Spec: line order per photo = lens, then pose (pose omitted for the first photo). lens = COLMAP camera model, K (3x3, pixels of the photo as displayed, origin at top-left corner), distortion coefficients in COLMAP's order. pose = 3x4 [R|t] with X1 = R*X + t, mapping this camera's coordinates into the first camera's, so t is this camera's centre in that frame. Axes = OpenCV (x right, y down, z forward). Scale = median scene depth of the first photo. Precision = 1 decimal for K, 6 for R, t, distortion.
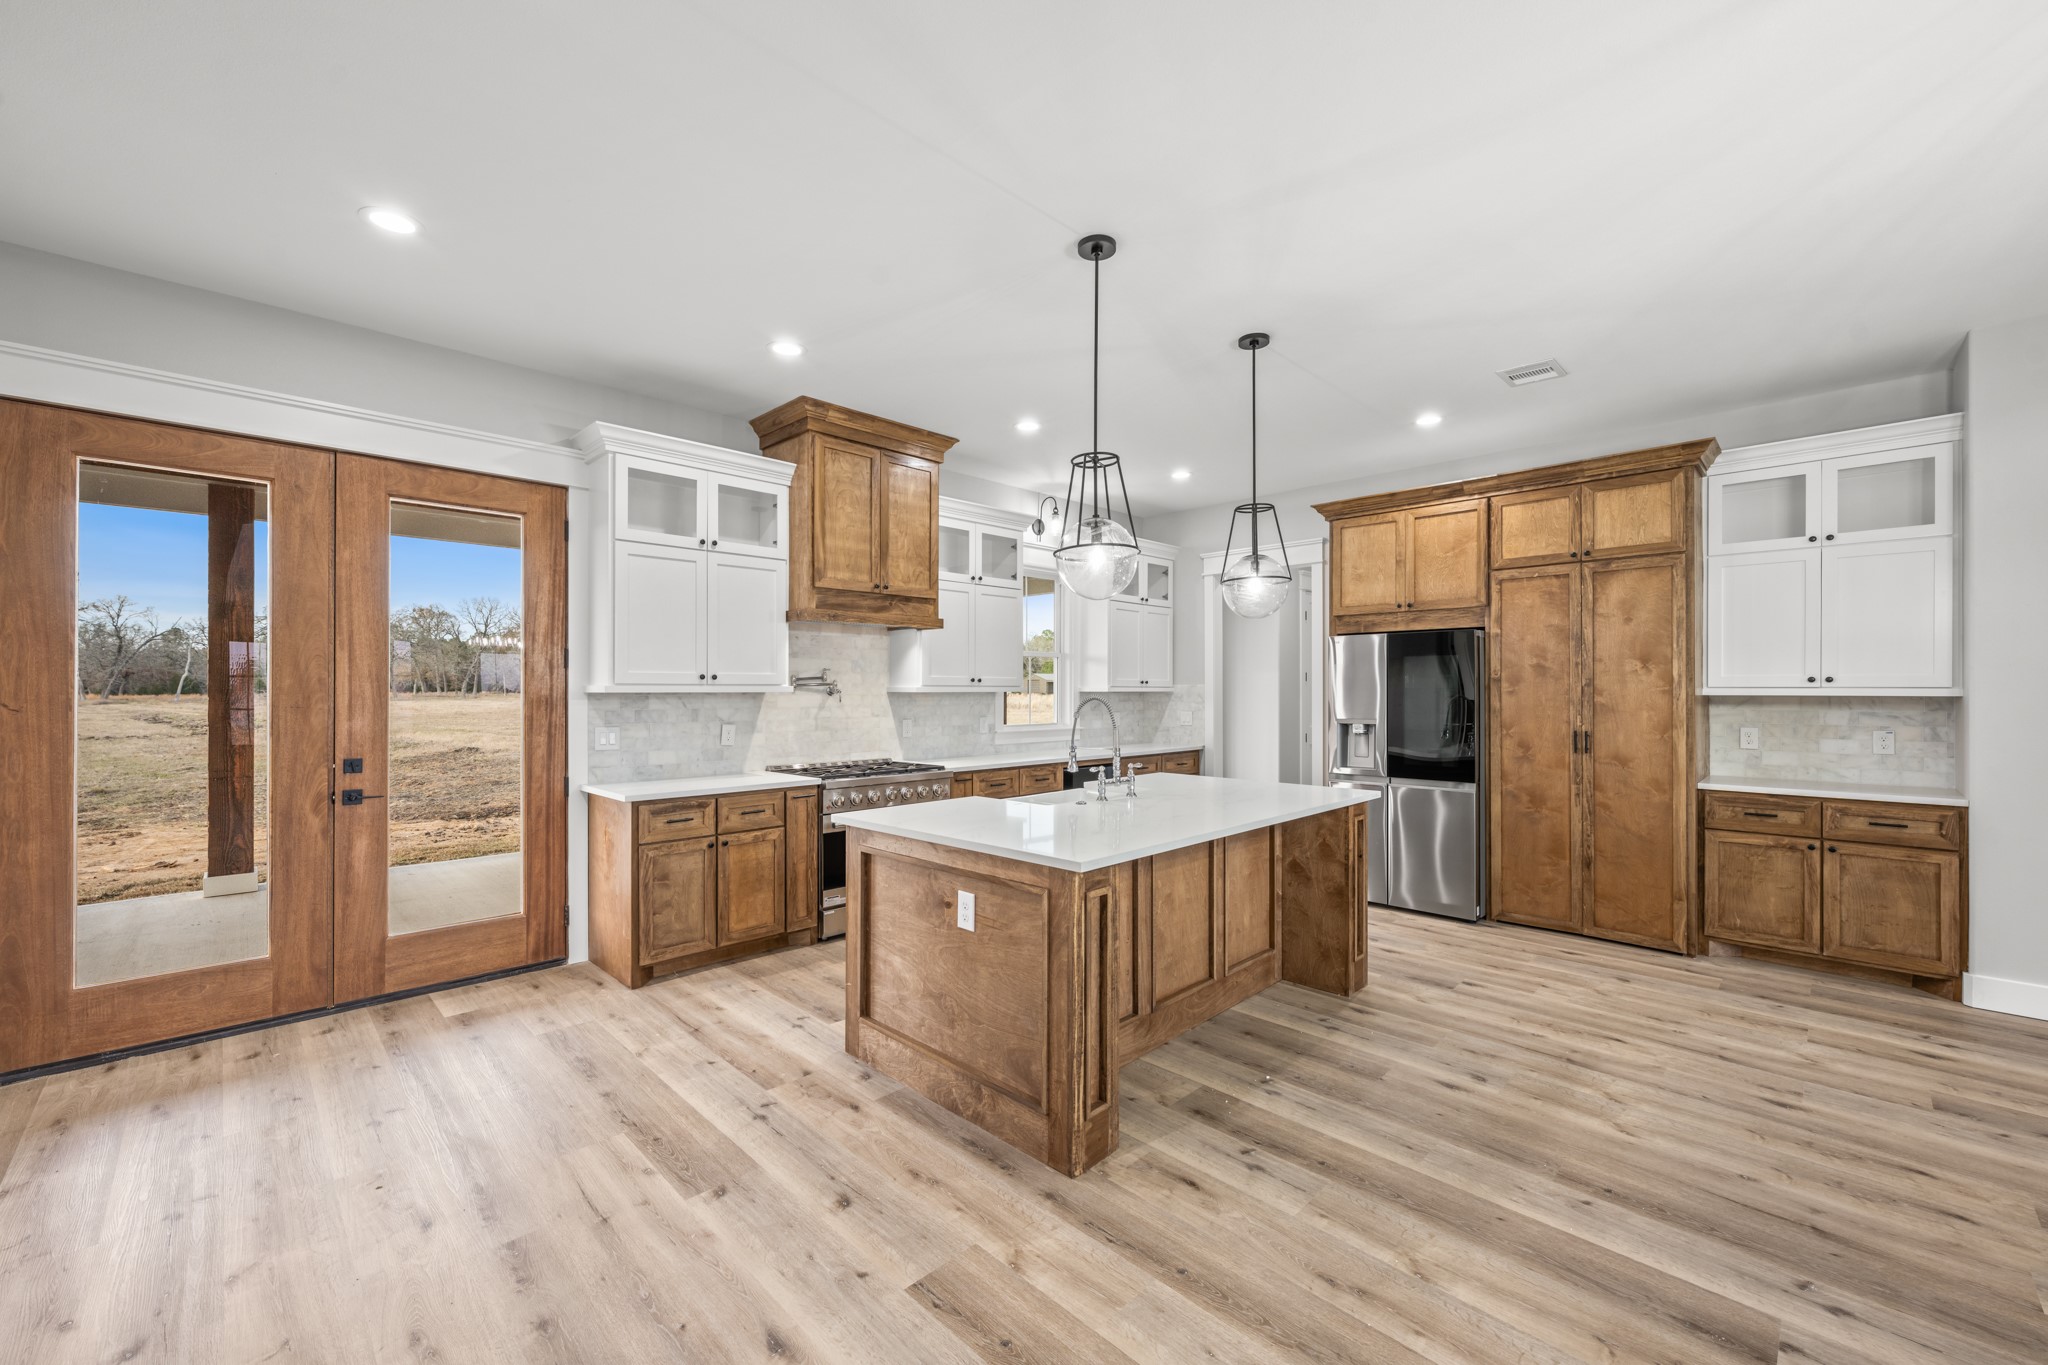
lens RADIAL K [[809.5, 0, 1030.0], [0, 809.5, 685.5], [0, 0, 1]] dist [-0.000491, -0.000139]
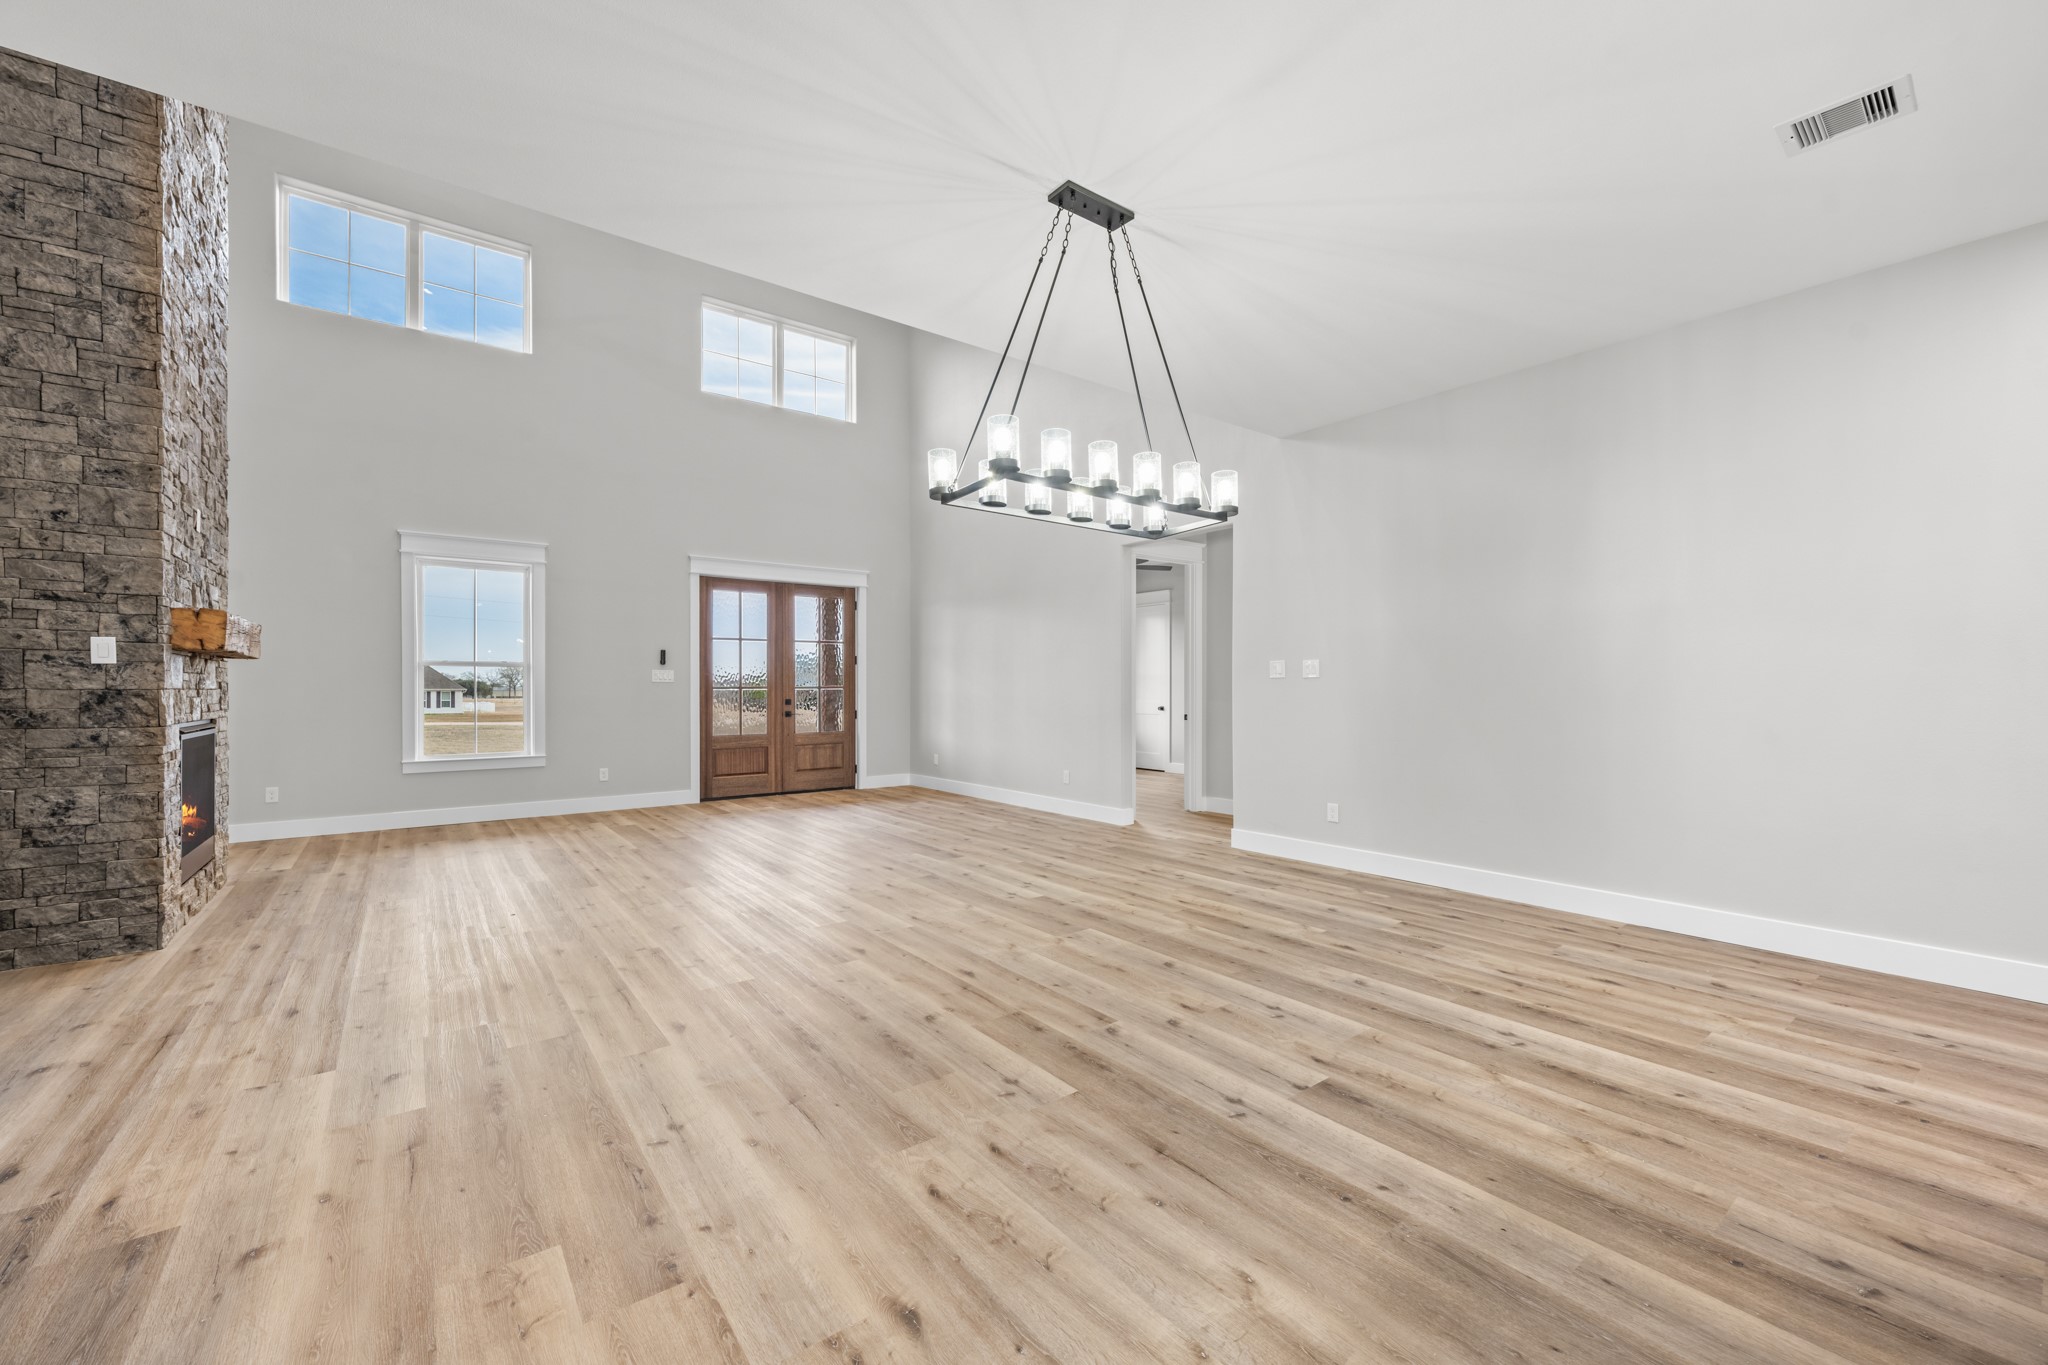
lens RADIAL K [[809.5, 0, 1030.0], [0, 809.5, 685.5], [0, 0, 1]] dist [-0.000491, -0.000139]
pose [[-0.991454, 0.000029, 0.130459, 0.511940], [-0.000850, 0.999977, -0.006683, 0.050484], [-0.130457, -0.006737, -0.991431, 1.035418]]
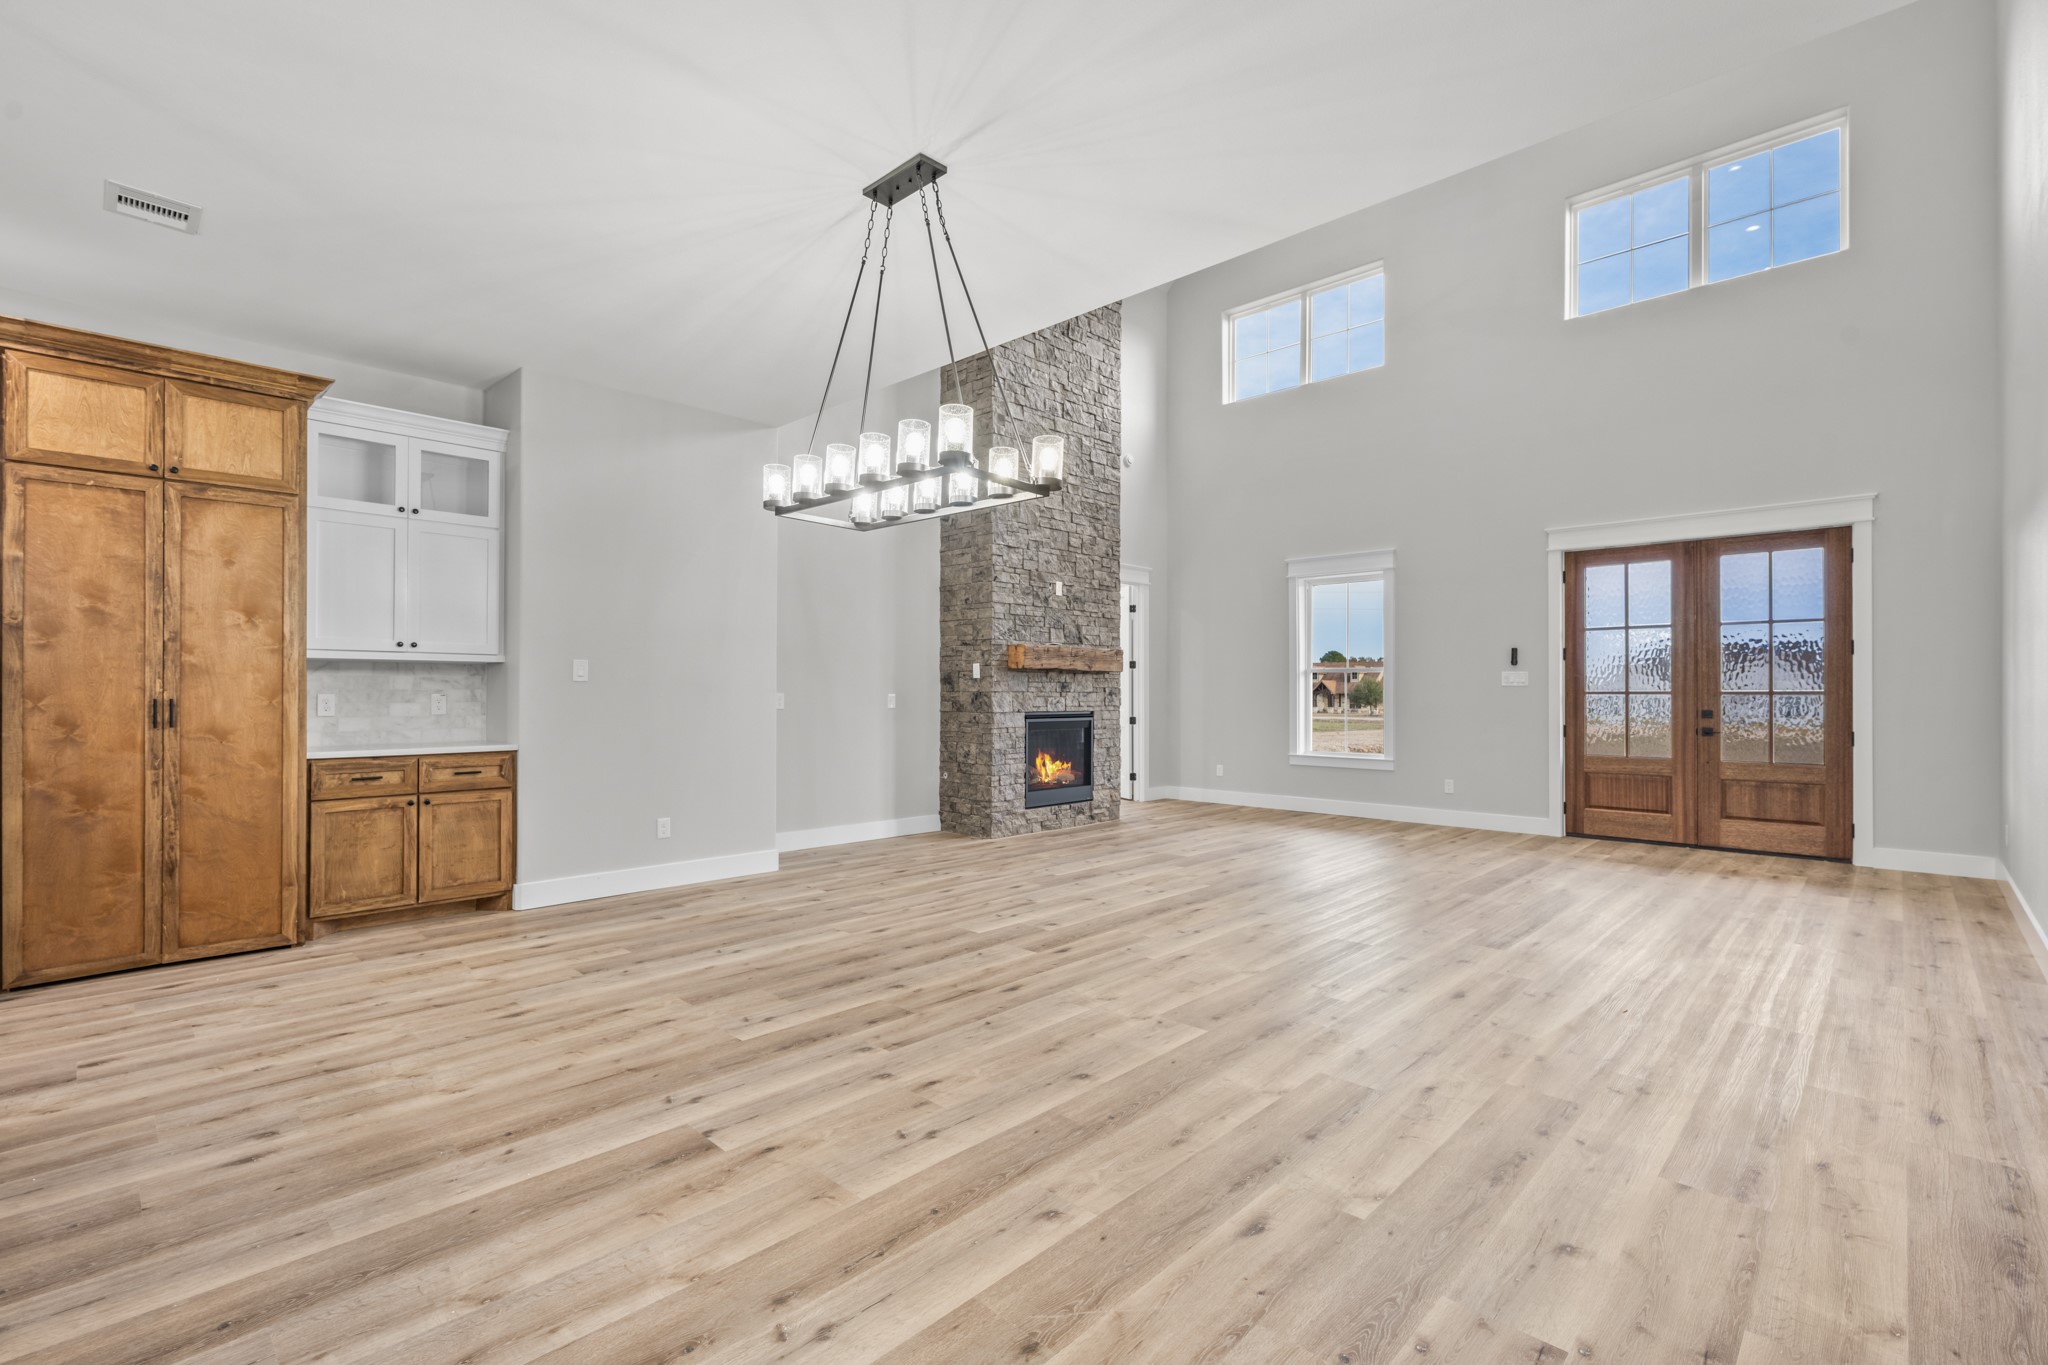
lens RADIAL K [[908.8, 0, 1024.0], [0, 908.8, 682.5], [0, 0, 1]] dist [-0.000659, -0.000231]
pose [[-0.018927, 0.009119, 0.999779, -0.217371], [-0.007255, 0.999931, -0.009258, 0.047153], [-0.999795, -0.007429, -0.018860, 0.221312]]
